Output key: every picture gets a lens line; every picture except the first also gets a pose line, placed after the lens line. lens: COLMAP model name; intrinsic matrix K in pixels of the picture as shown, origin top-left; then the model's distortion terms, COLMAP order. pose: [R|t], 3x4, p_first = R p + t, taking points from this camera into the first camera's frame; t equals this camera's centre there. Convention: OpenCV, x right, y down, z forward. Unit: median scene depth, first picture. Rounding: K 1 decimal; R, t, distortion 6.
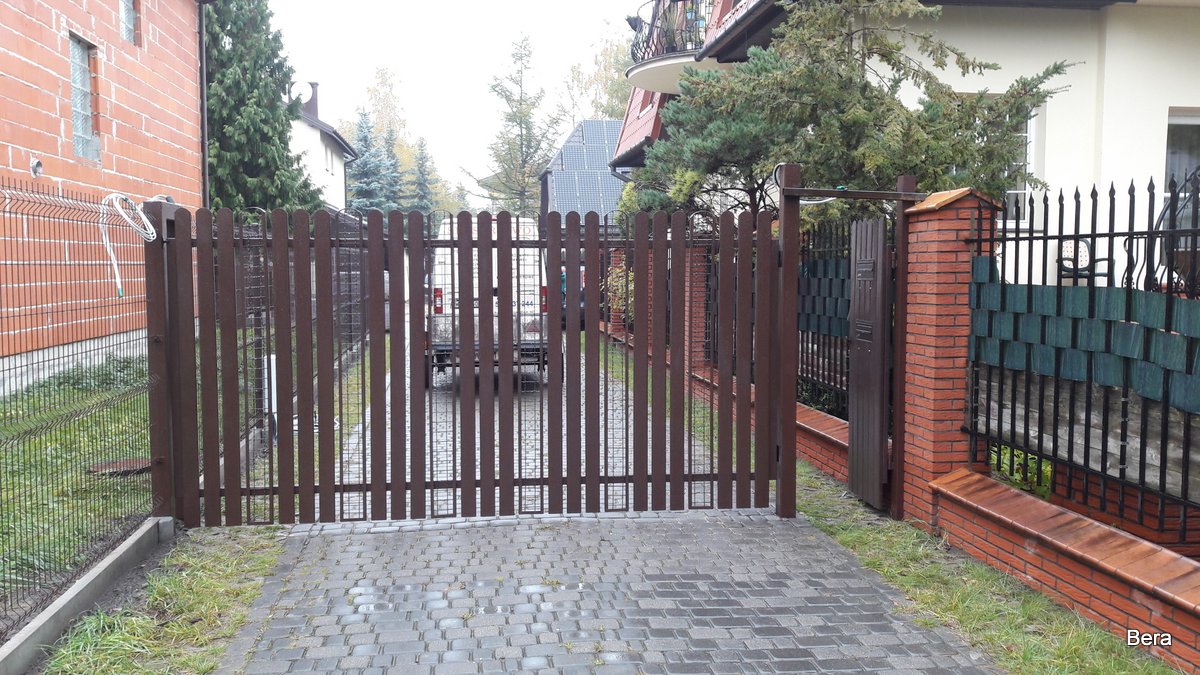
lens RADIAL K [[930.7, 0, 573.9], [0, 930.7, 304.4], [0, 0, 1]] dist [0.058936, -0.124308]
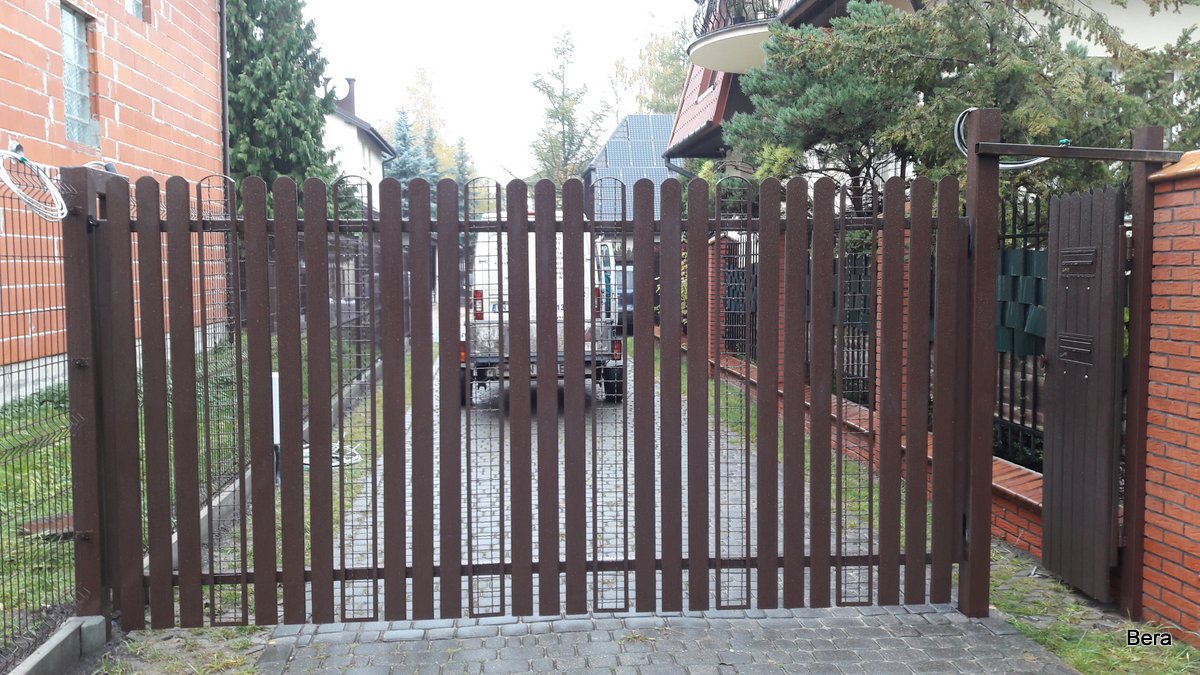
lens RADIAL K [[935.4, 0, 578.9], [0, 935.4, 312.6], [0, 0, 1]] dist [0.003382, -0.008390]
pose [[0.999292, -0.001530, -0.037595, -0.029966], [0.001783, 0.999976, 0.006692, -0.003332], [0.037584, -0.006754, 0.999271, 0.206673]]
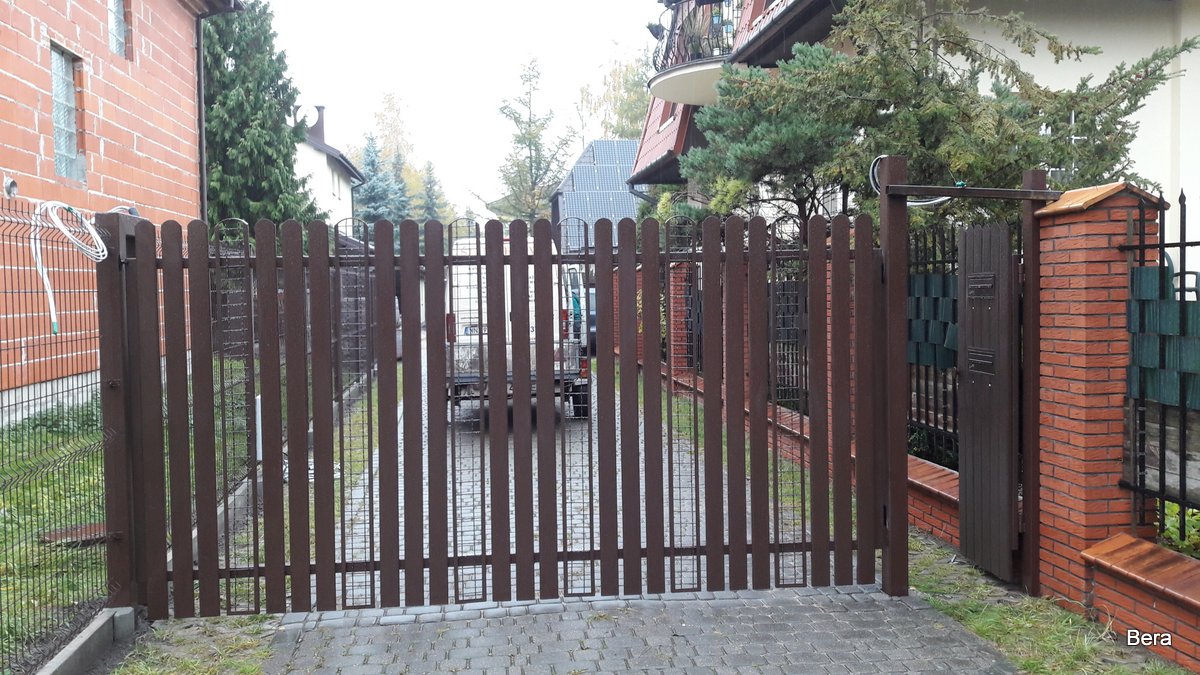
lens RADIAL K [[930.7, 0, 573.9], [0, 930.7, 304.4], [0, 0, 1]] dist [0.058936, -0.124308]
pose [[0.999869, -0.013566, -0.008872, -0.027851], [0.013342, 0.999602, -0.024864, -0.004039], [0.009206, 0.024742, 0.999651, 0.132467]]
